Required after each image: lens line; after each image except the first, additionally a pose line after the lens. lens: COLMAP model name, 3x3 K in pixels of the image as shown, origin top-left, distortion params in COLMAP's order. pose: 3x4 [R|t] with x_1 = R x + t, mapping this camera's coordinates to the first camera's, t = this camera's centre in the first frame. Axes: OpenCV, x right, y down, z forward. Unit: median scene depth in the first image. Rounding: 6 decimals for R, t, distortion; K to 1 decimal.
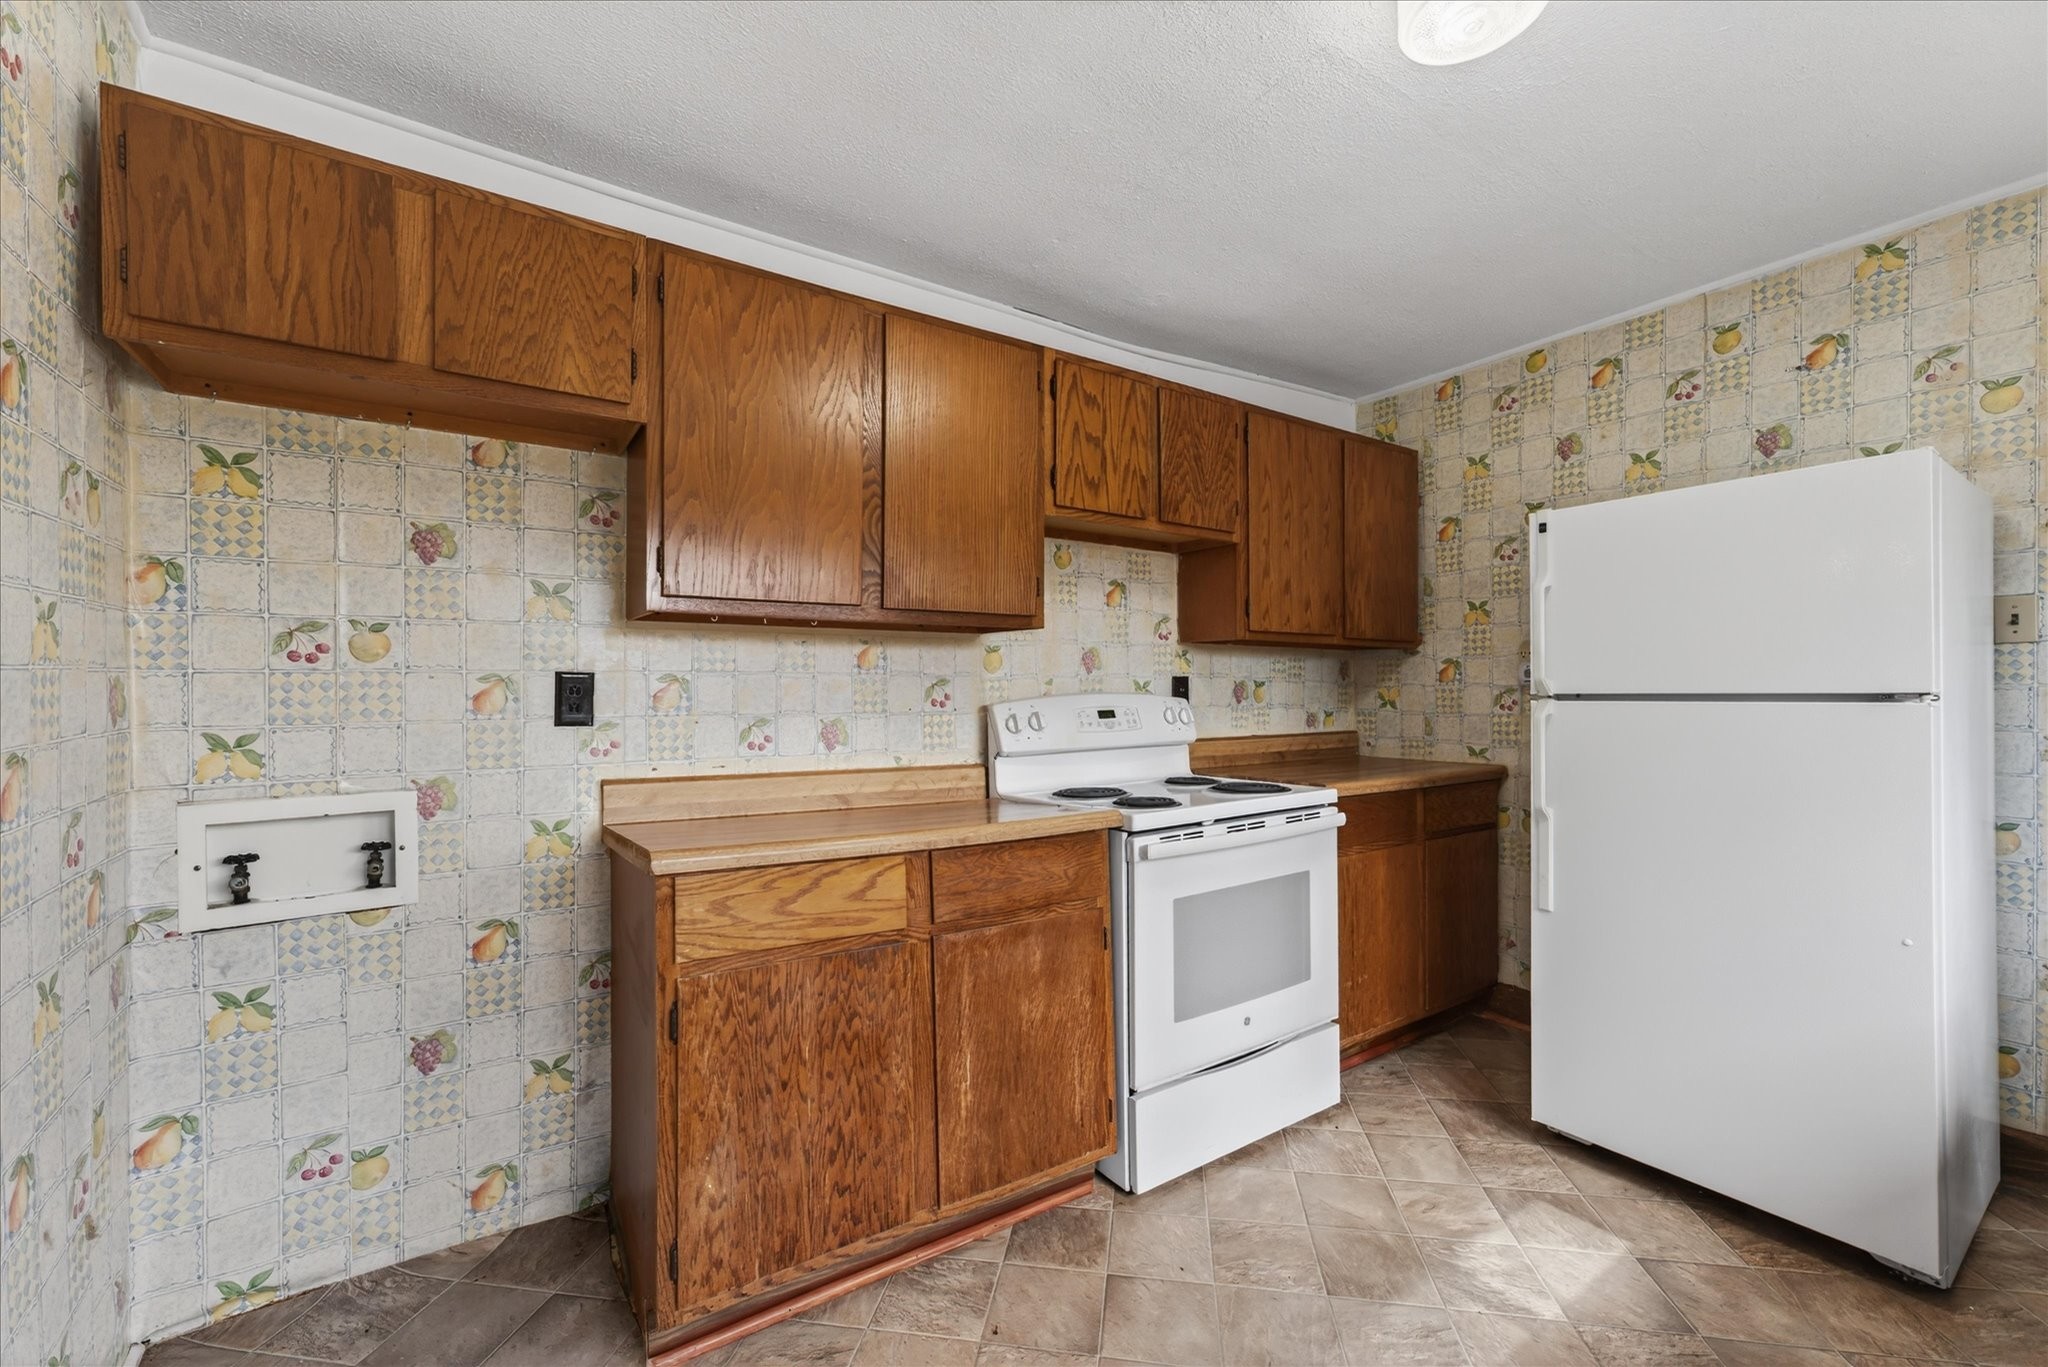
lens RADIAL K [[836.0, 0, 1024.0], [0, 836.0, 683.5], [0, 0, 1]] dist [-0.029001, 0.018290]
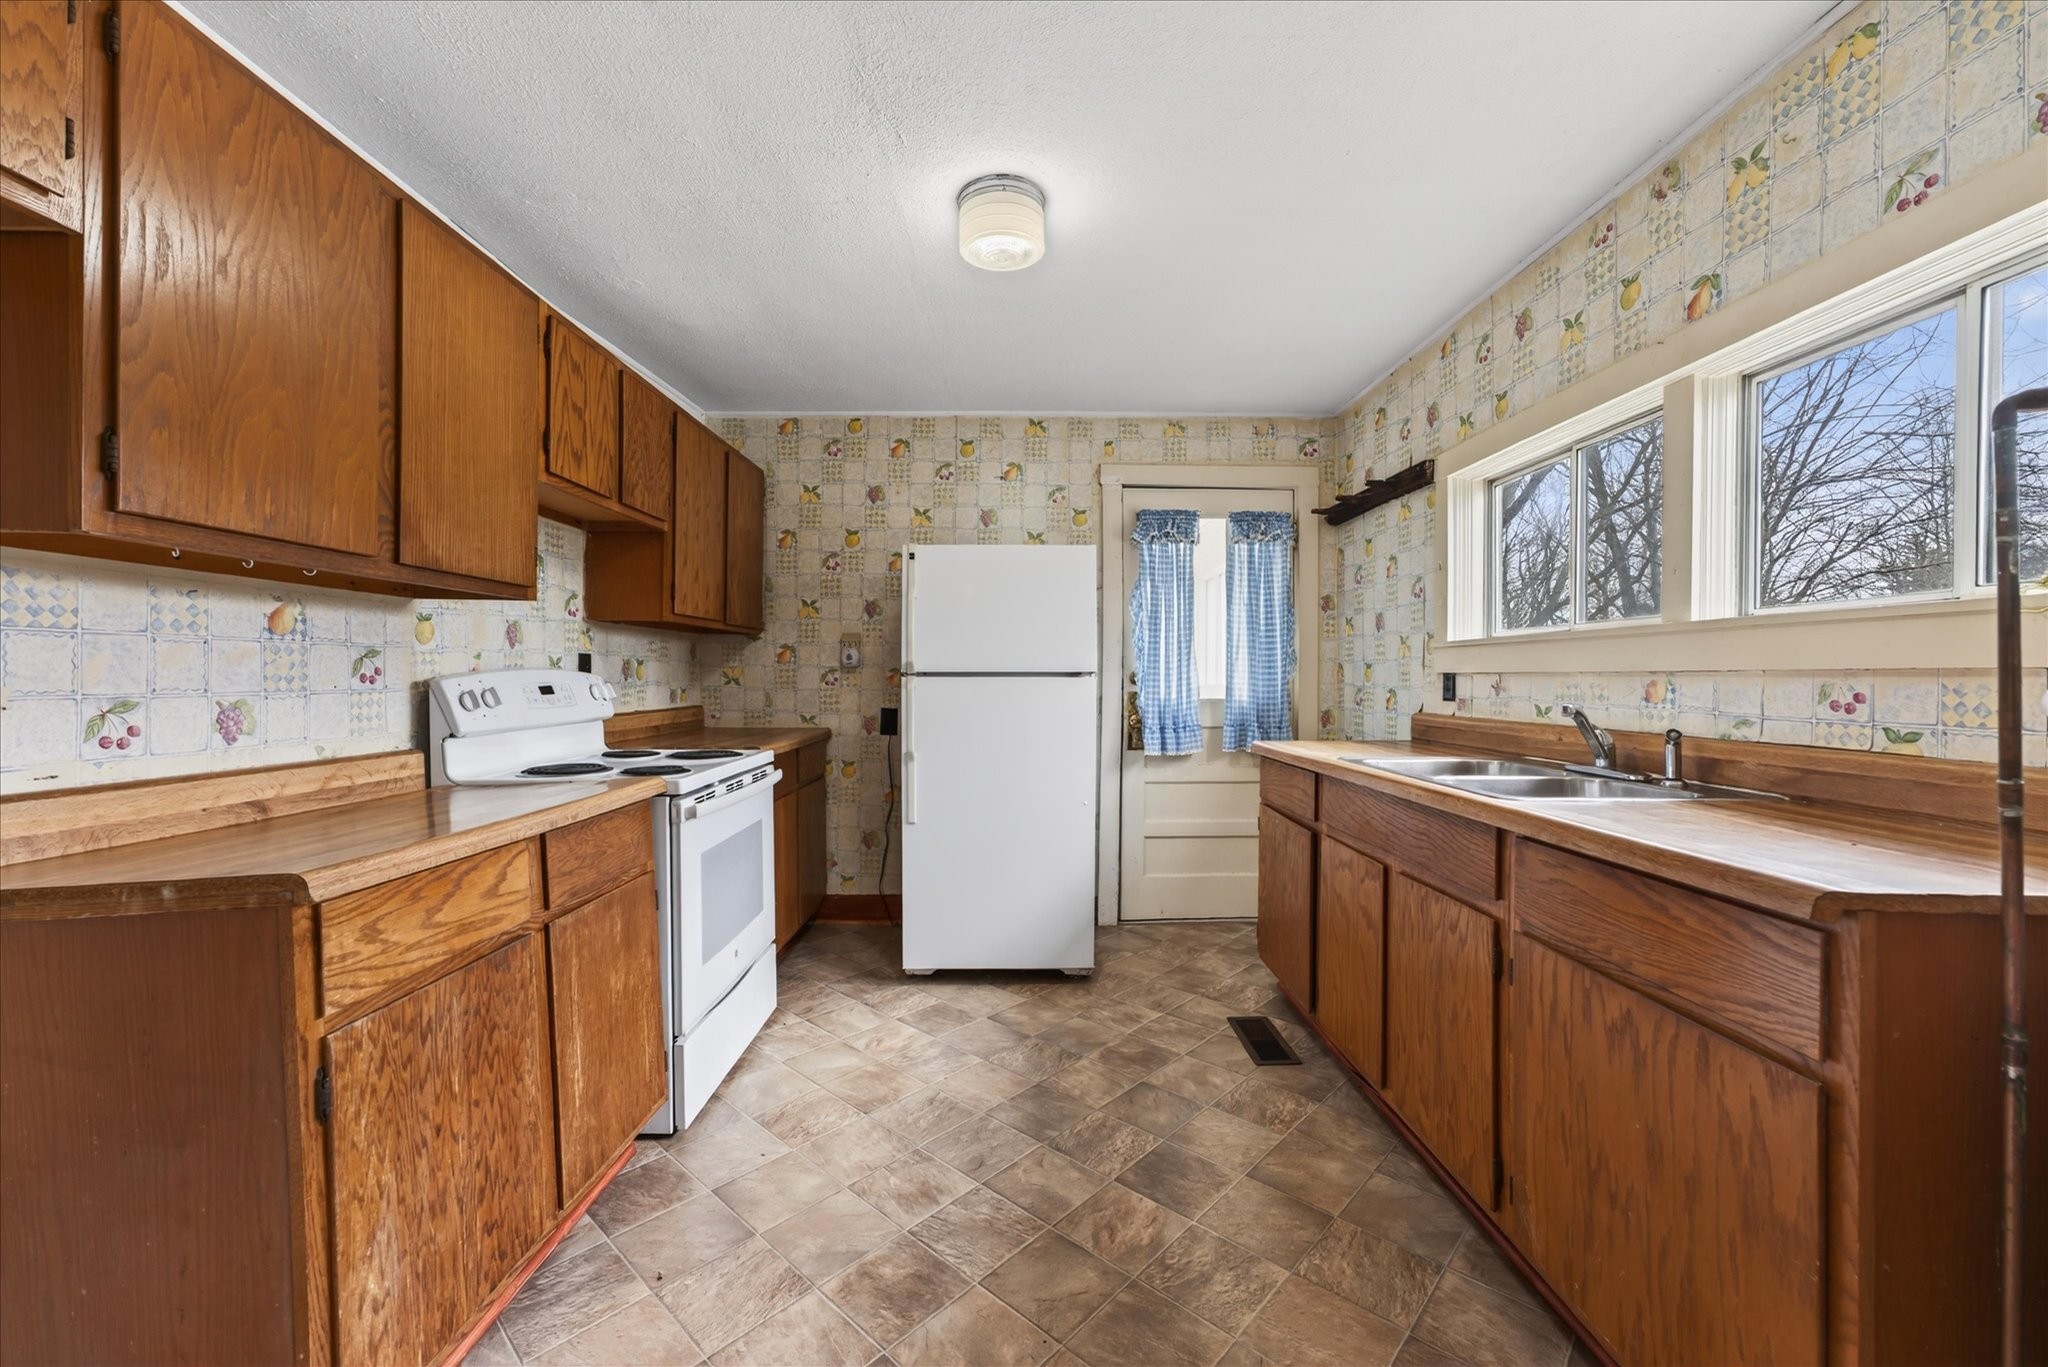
lens RADIAL K [[818.1, 0, 1012.4], [0, 818.1, 672.9], [0, 0, 1]] dist [-0.039715, 0.016738]
pose [[0.565684, 0.005081, 0.824606, -0.477486], [-0.010775, 0.999941, 0.001231, 0.012014], [-0.824552, -0.009582, 0.565705, 0.053946]]
